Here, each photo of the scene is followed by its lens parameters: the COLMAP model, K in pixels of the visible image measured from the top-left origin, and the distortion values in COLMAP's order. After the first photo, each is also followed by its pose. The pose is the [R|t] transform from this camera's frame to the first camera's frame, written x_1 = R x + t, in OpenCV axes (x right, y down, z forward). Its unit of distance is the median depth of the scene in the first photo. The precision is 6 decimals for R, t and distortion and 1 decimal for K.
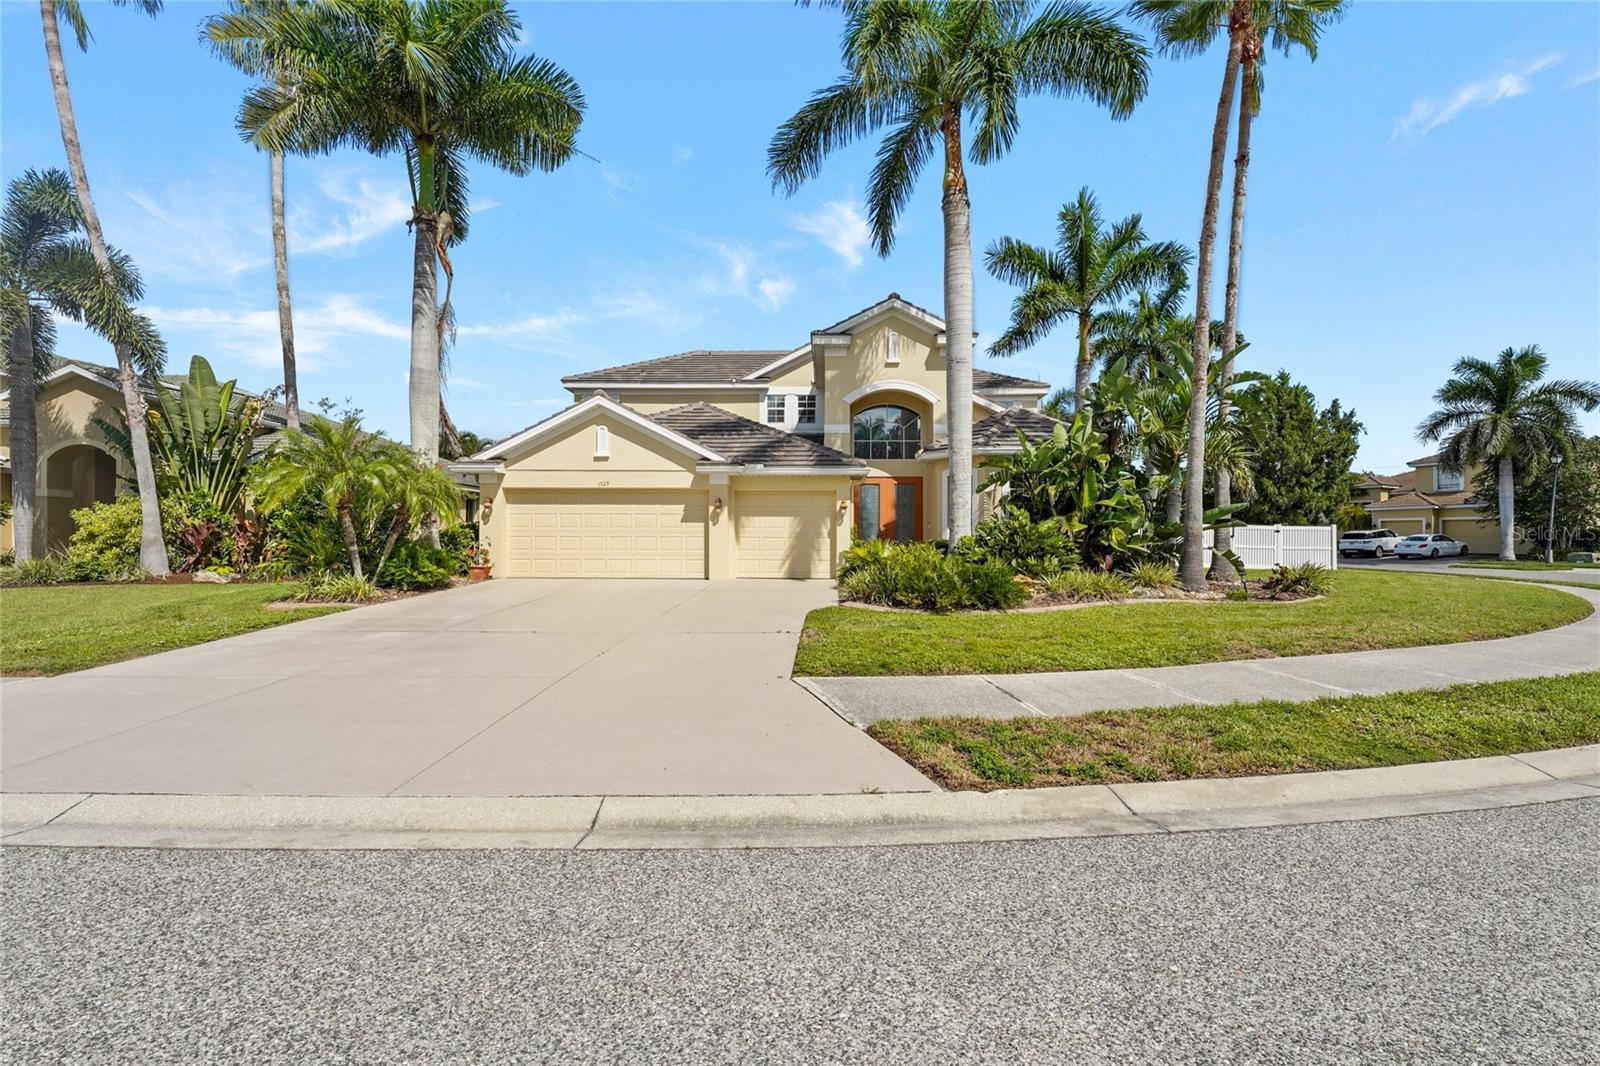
lens RADIAL K [[723.0, 0, 801.8], [0, 723.0, 527.5], [0, 0, 1]] dist [-0.002374, 0.000191]
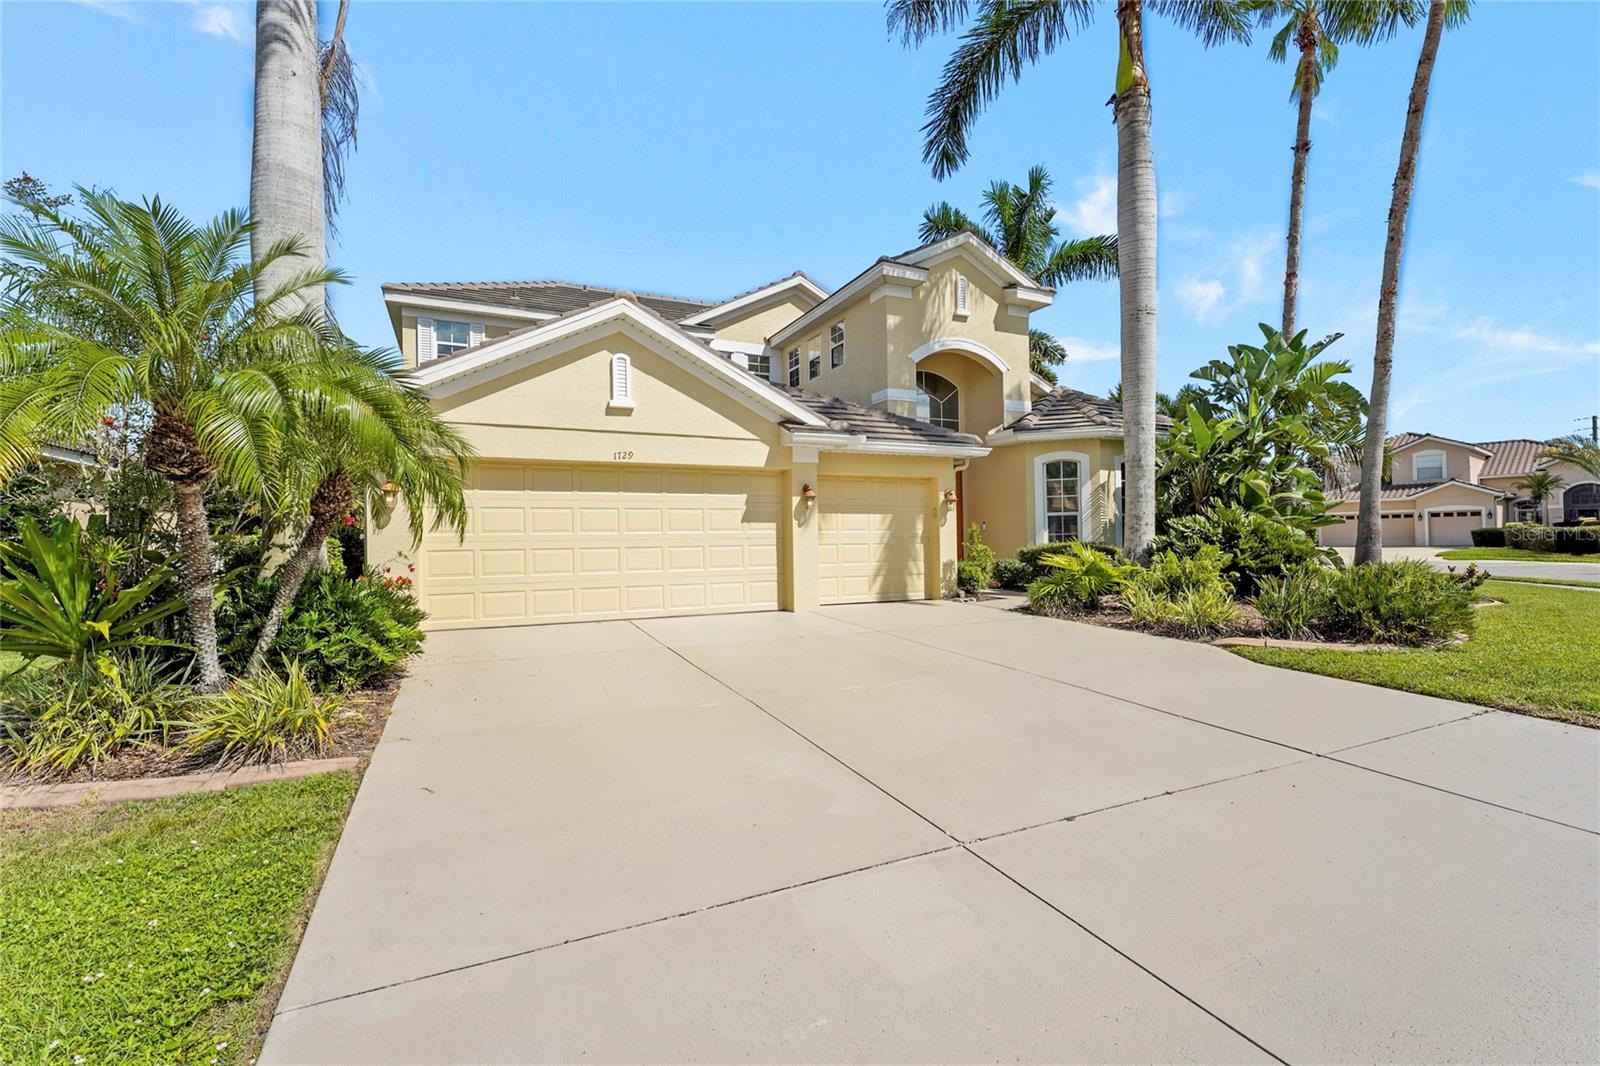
lens RADIAL K [[715.3, 0, 800.0], [0, 715.3, 533.0], [0, 0, 1]] dist [-0.001826, 0.000441]
pose [[0.887732, -0.009706, 0.460258, -0.405206], [0.008542, 0.999953, 0.004612, -0.000286], [-0.460281, -0.000162, 0.887773, 0.424212]]
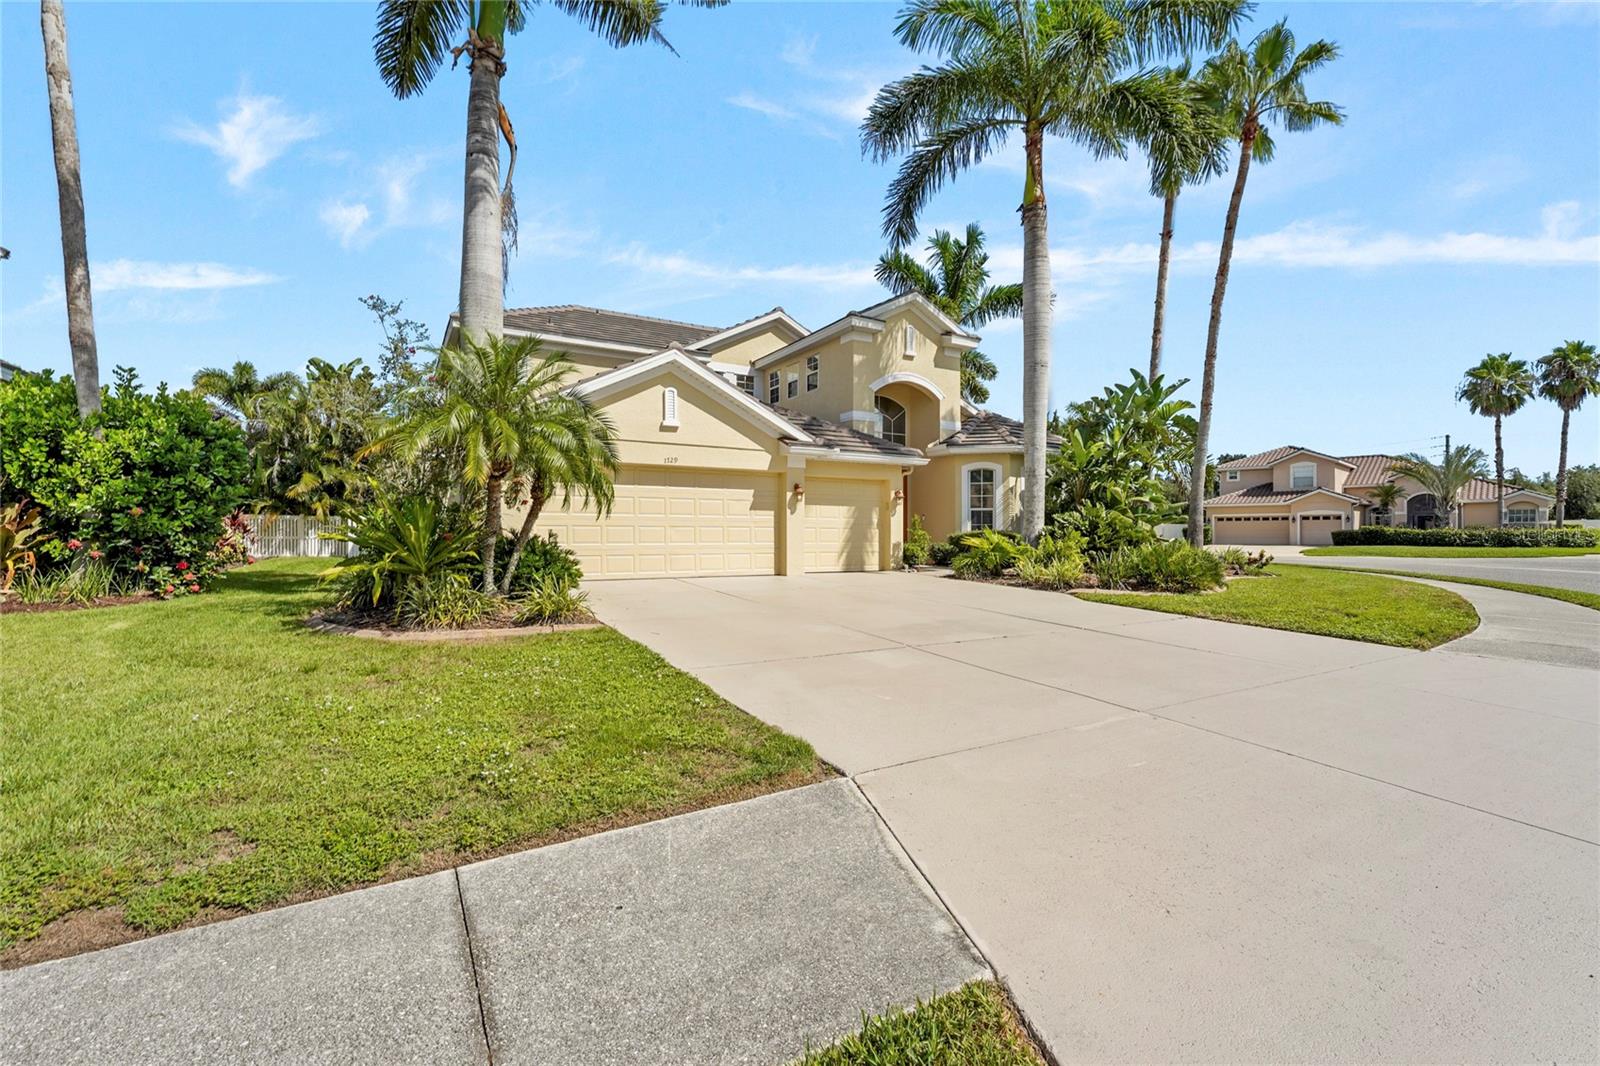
lens RADIAL K [[715.3, 0, 800.0], [0, 715.3, 533.0], [0, 0, 1]] dist [-0.001826, 0.000441]
pose [[0.847885, 0.001152, 0.530178, -0.564852], [-0.010061, 0.999853, 0.013917, 0.007769], [-0.530084, -0.017135, 0.847772, 0.244399]]
